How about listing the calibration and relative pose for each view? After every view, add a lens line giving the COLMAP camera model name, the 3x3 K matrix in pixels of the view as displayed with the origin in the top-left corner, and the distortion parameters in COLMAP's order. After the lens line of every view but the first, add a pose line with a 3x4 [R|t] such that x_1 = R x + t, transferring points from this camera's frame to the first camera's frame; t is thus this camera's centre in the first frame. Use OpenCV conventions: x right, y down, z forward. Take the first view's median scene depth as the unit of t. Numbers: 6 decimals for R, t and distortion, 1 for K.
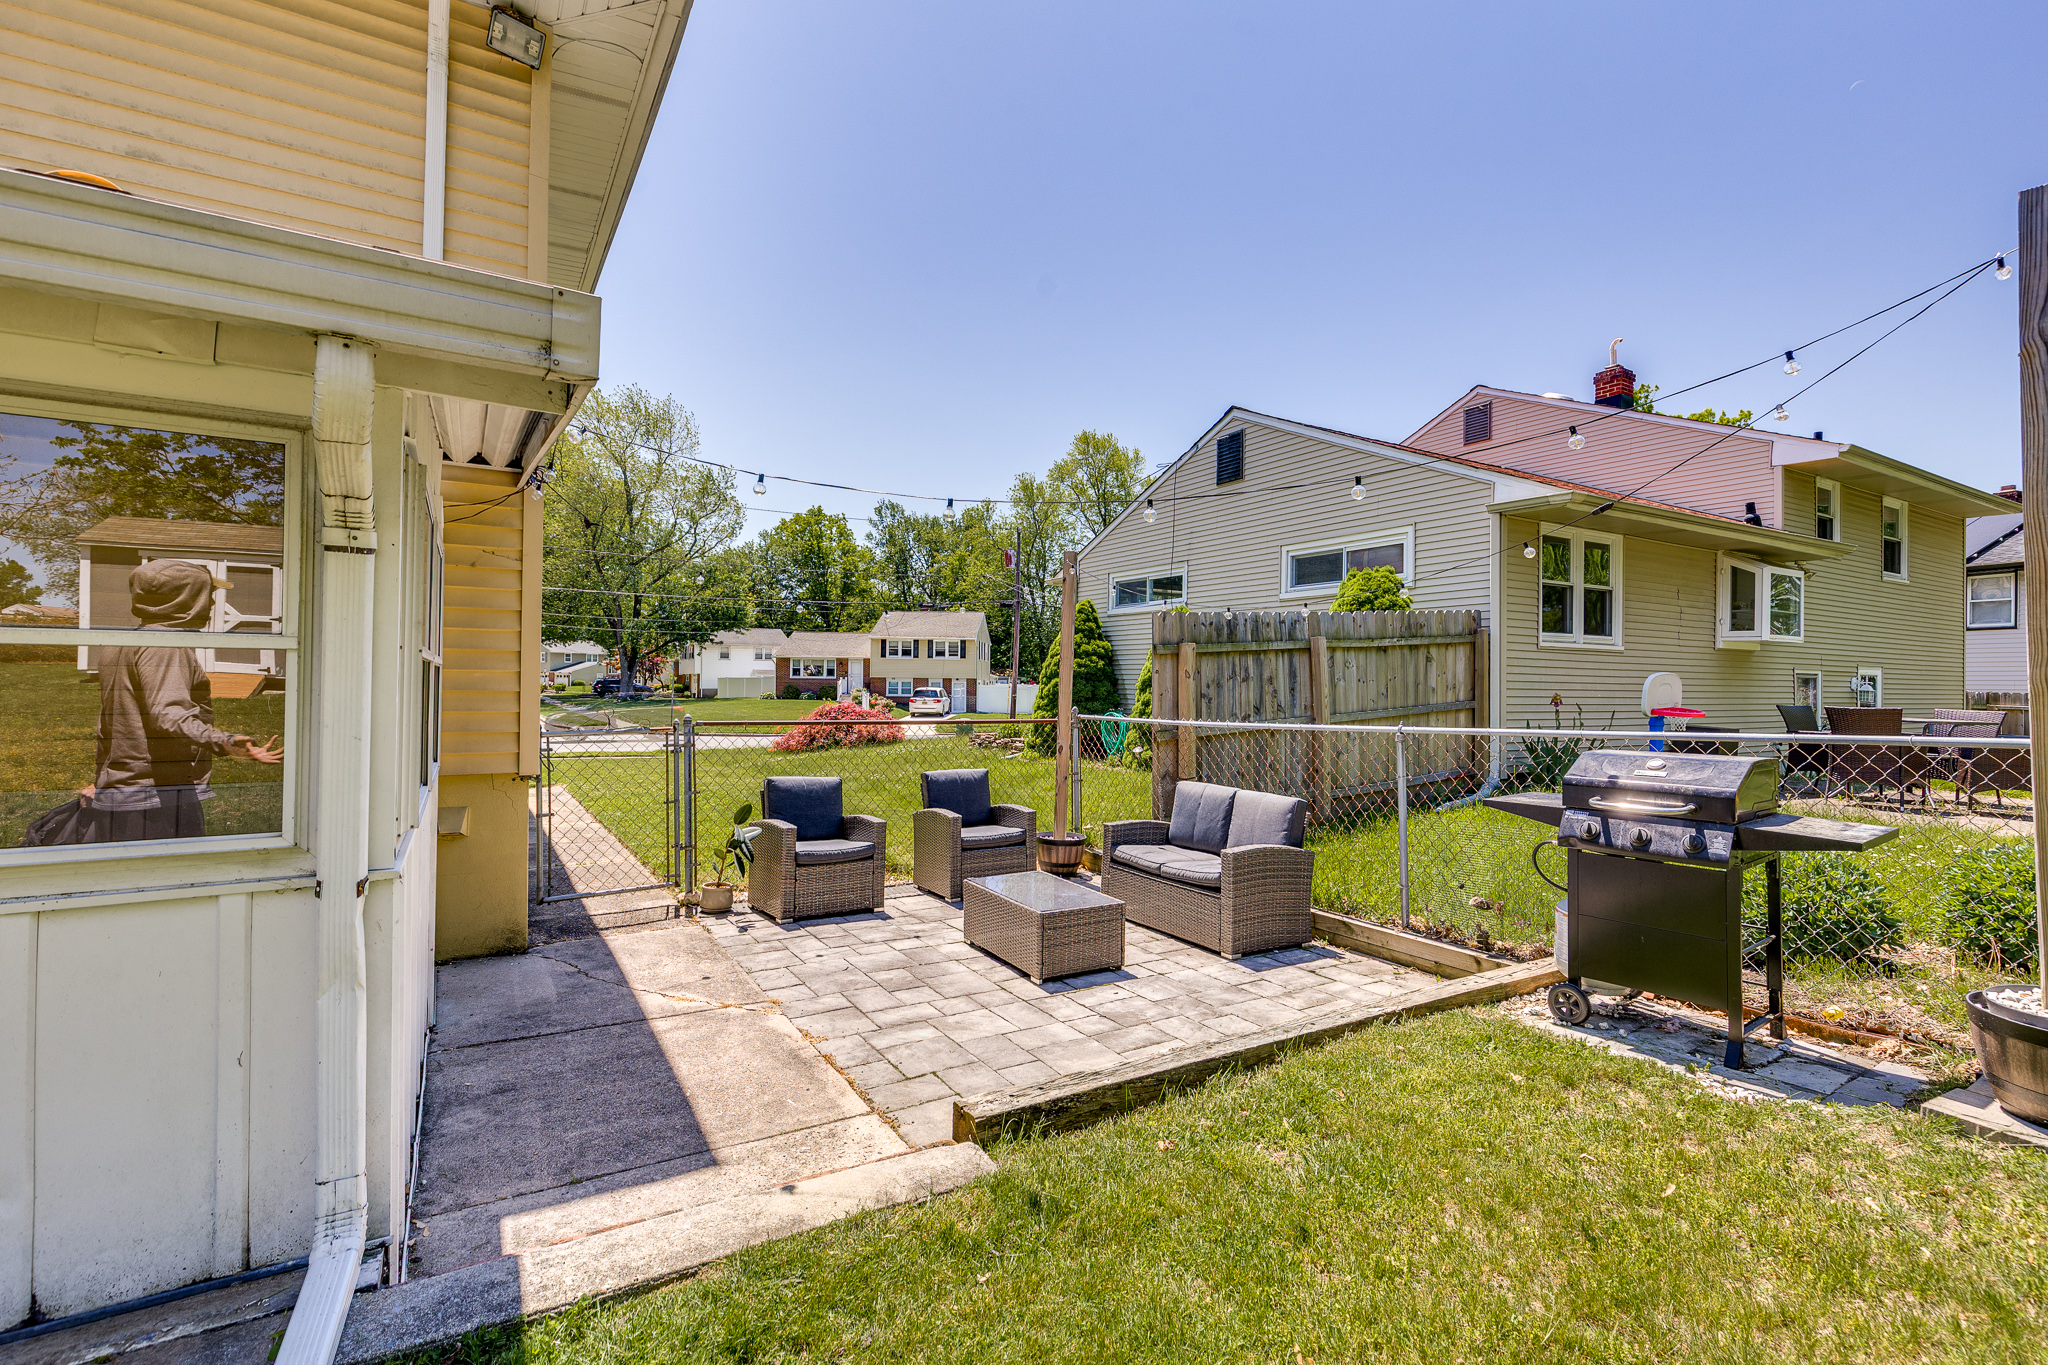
lens RADIAL K [[915.0, 0, 1022.2], [0, 915.0, 680.8], [0, 0, 1]] dist [0.003373, -0.001855]
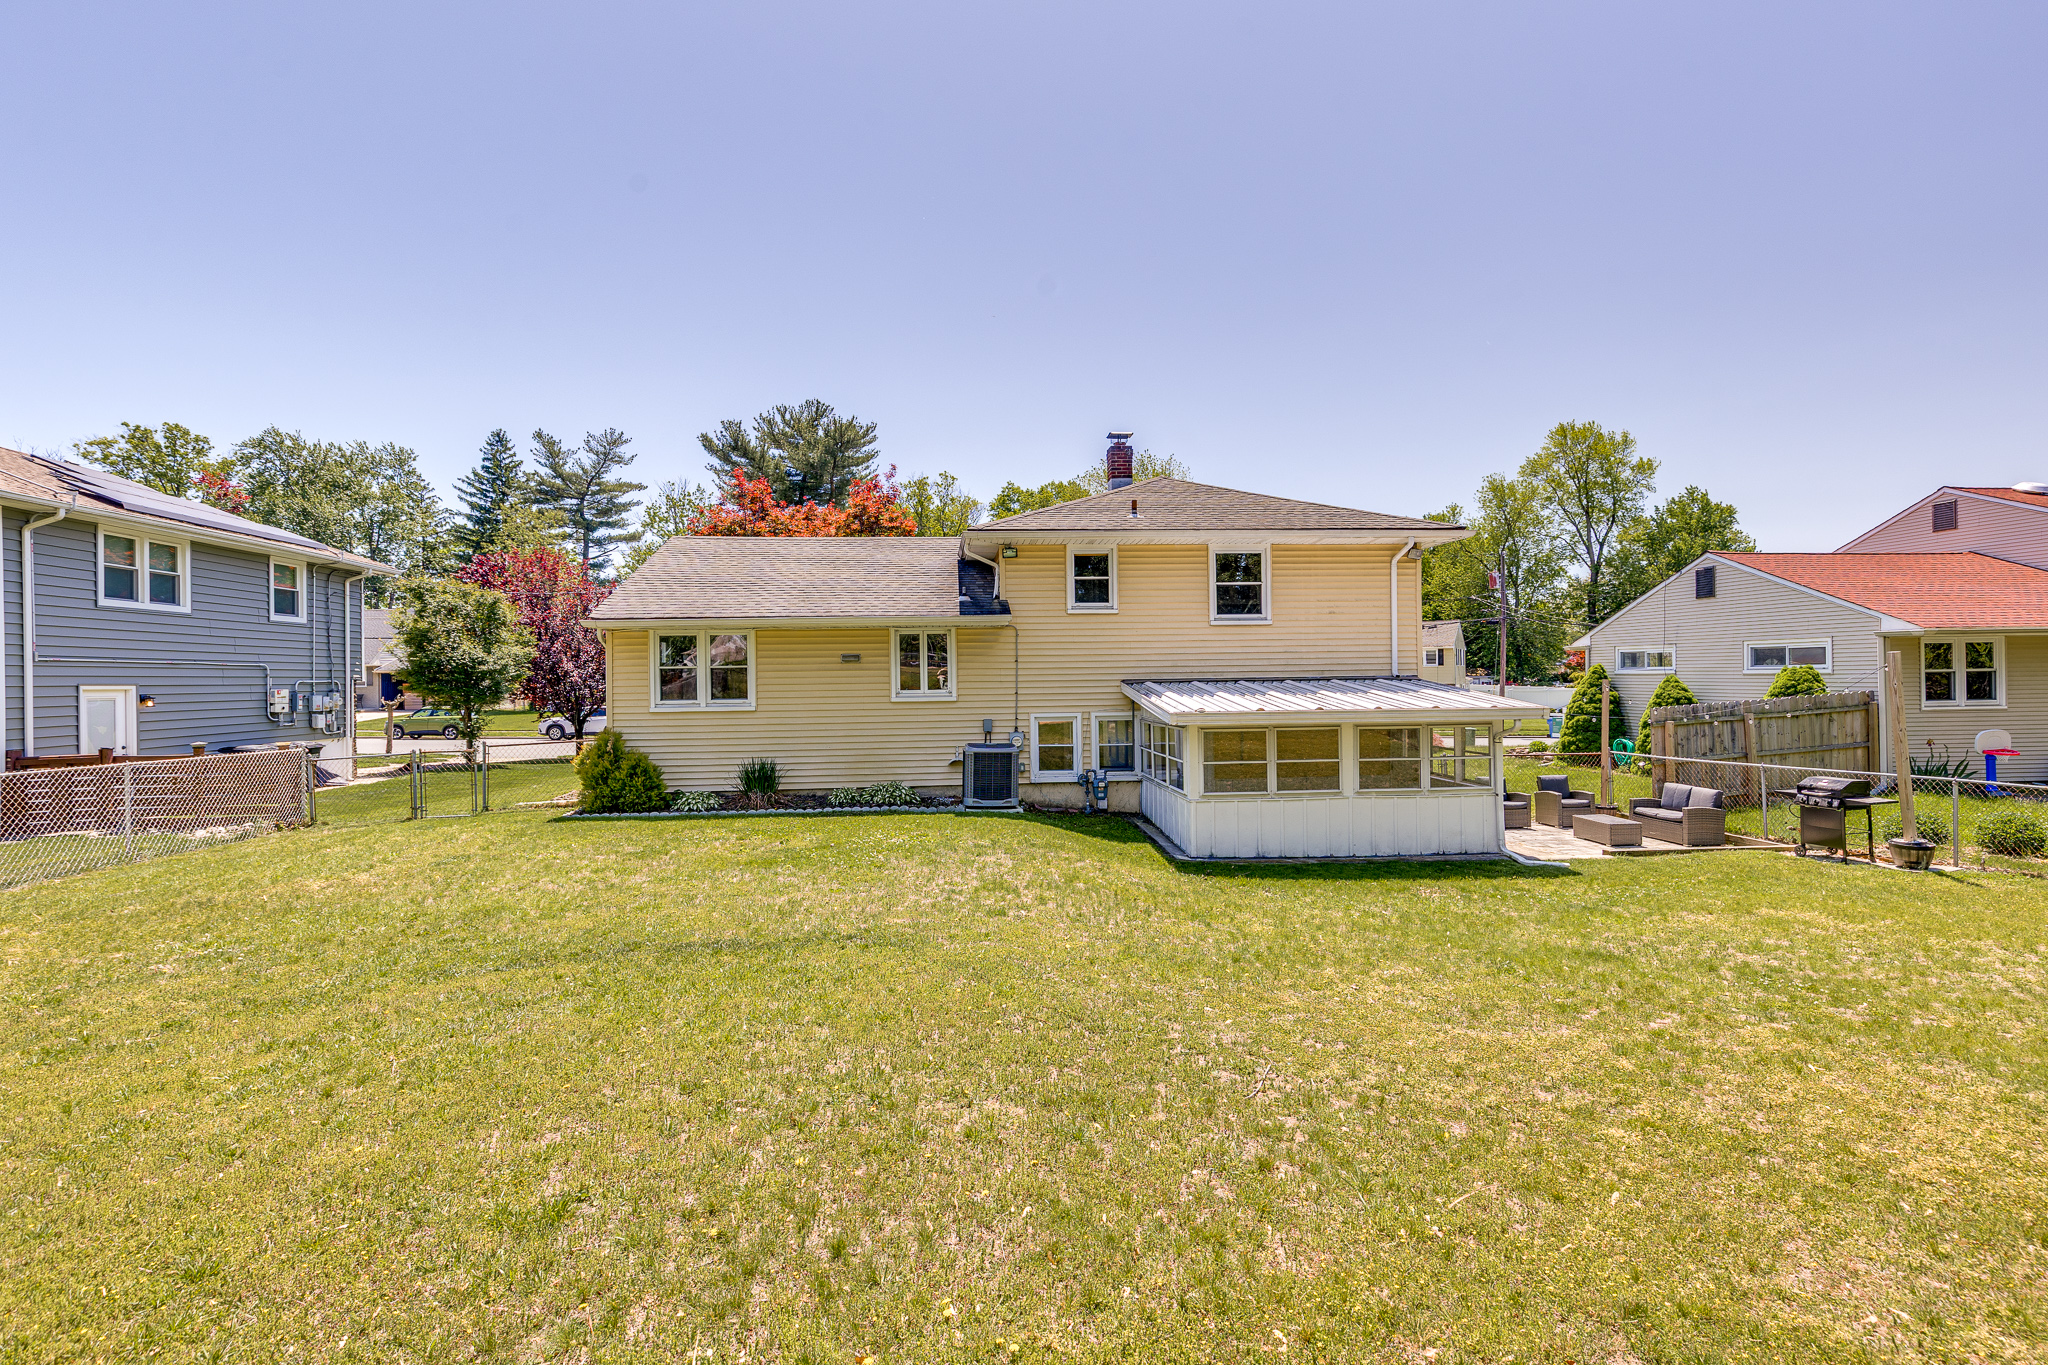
lens RADIAL K [[915.0, 0, 1026.0], [0, 915.0, 680.6], [0, 0, 1]] dist [0.003373, -0.001855]
pose [[0.897150, -0.021230, -0.441216, -0.165743], [0.024966, 0.999685, 0.002663, -0.127723], [0.441020, -0.013405, 0.897397, -1.172872]]
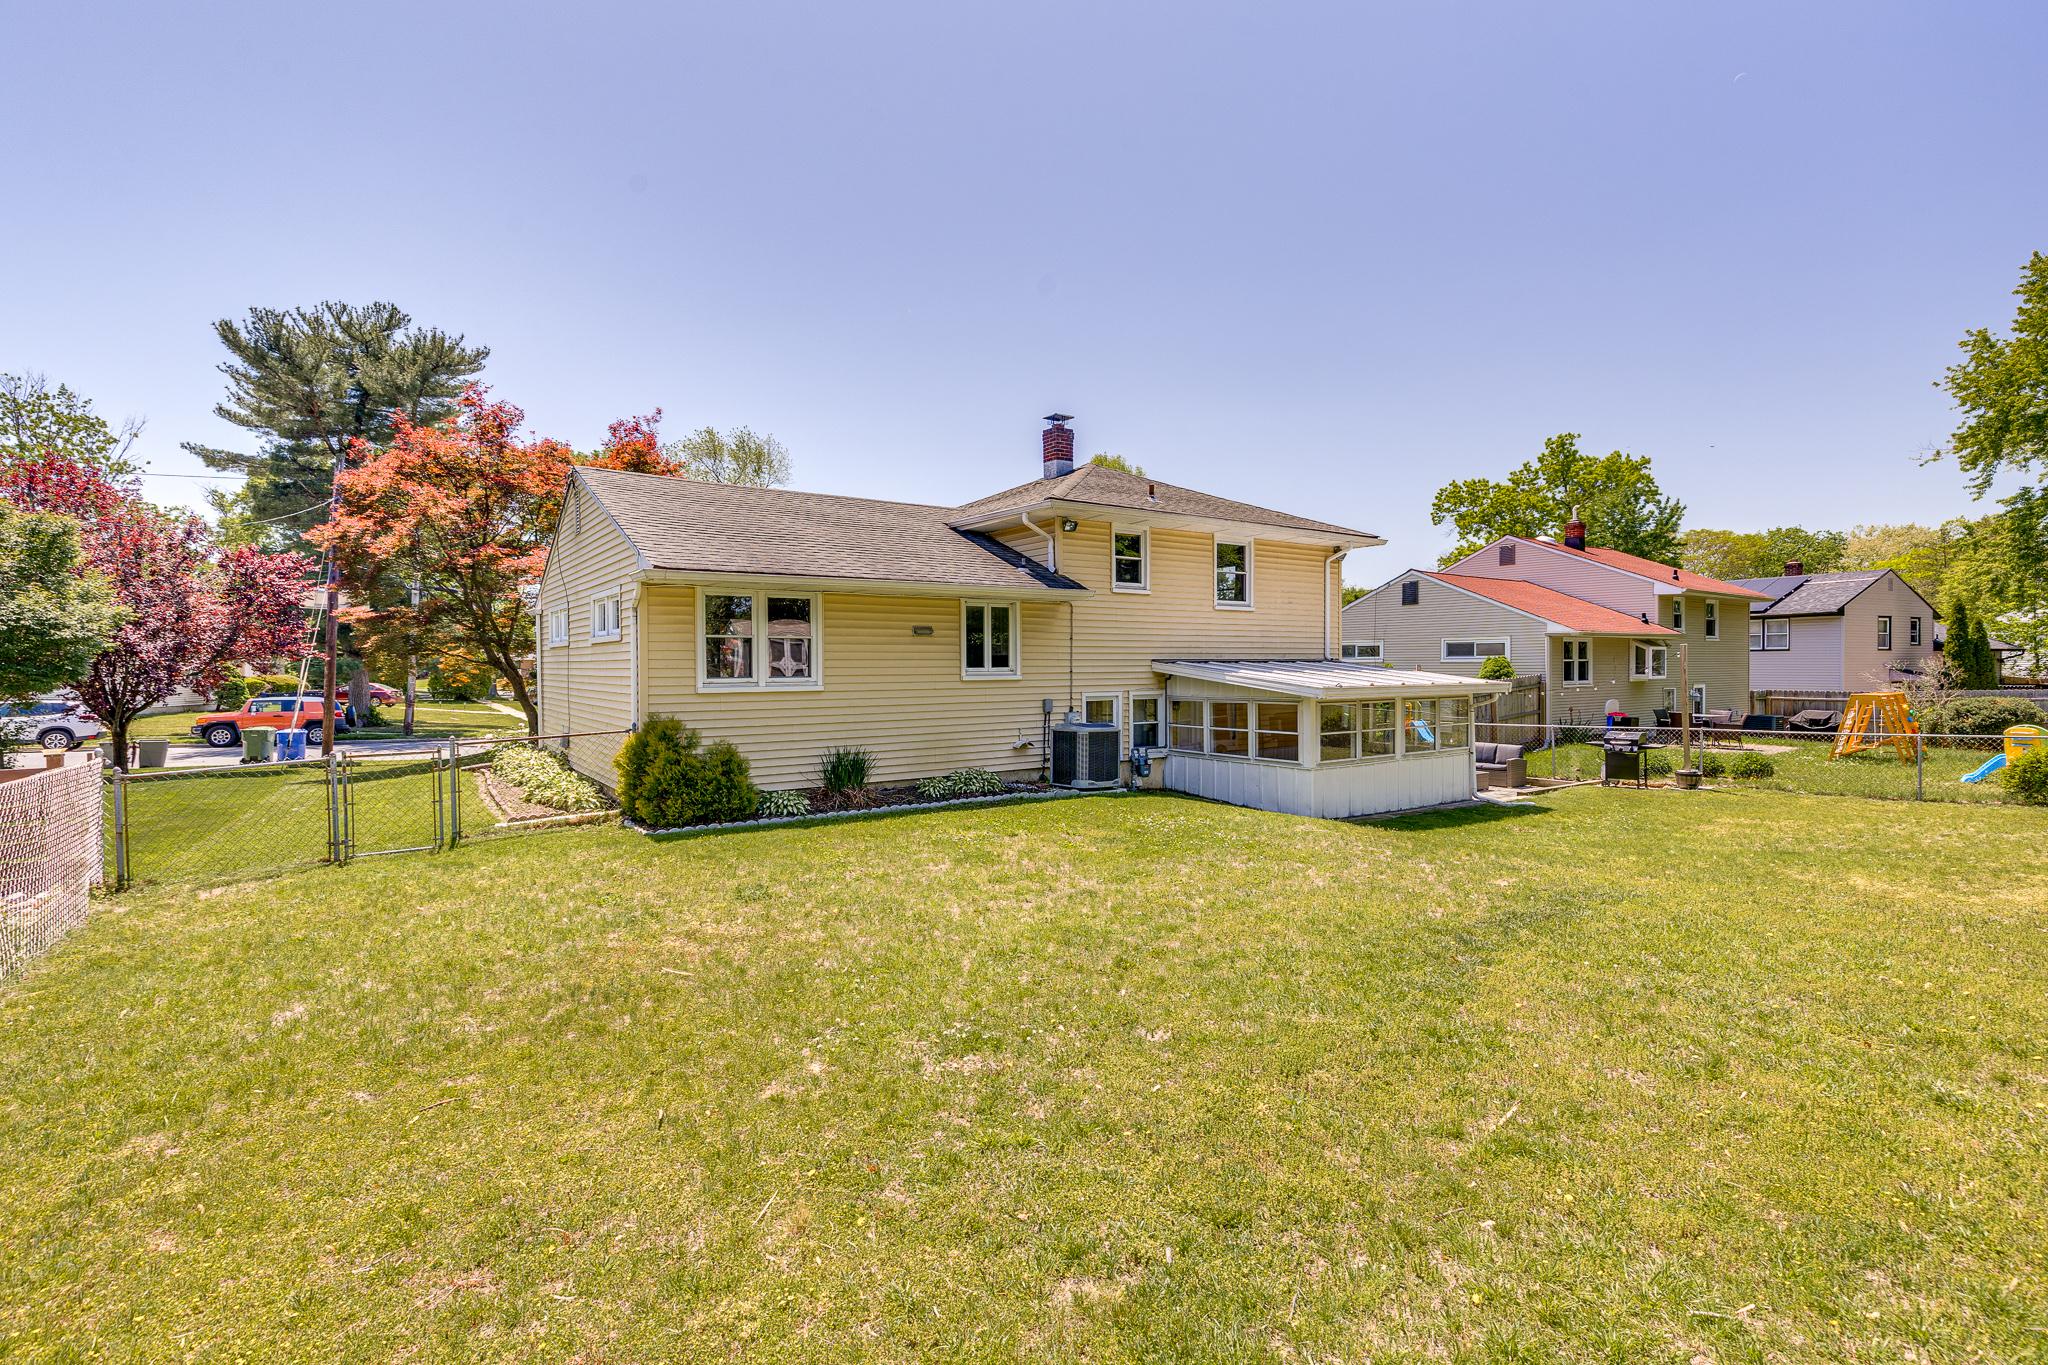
lens RADIAL K [[915.0, 0, 1019.4], [0, 915.0, 677.6], [0, 0, 1]] dist [0.003373, -0.001855]
pose [[0.997506, -0.016490, 0.068627, -0.993680], [0.015219, 0.999703, 0.019010, -0.123240], [-0.068920, -0.017918, 0.997461, -1.272333]]
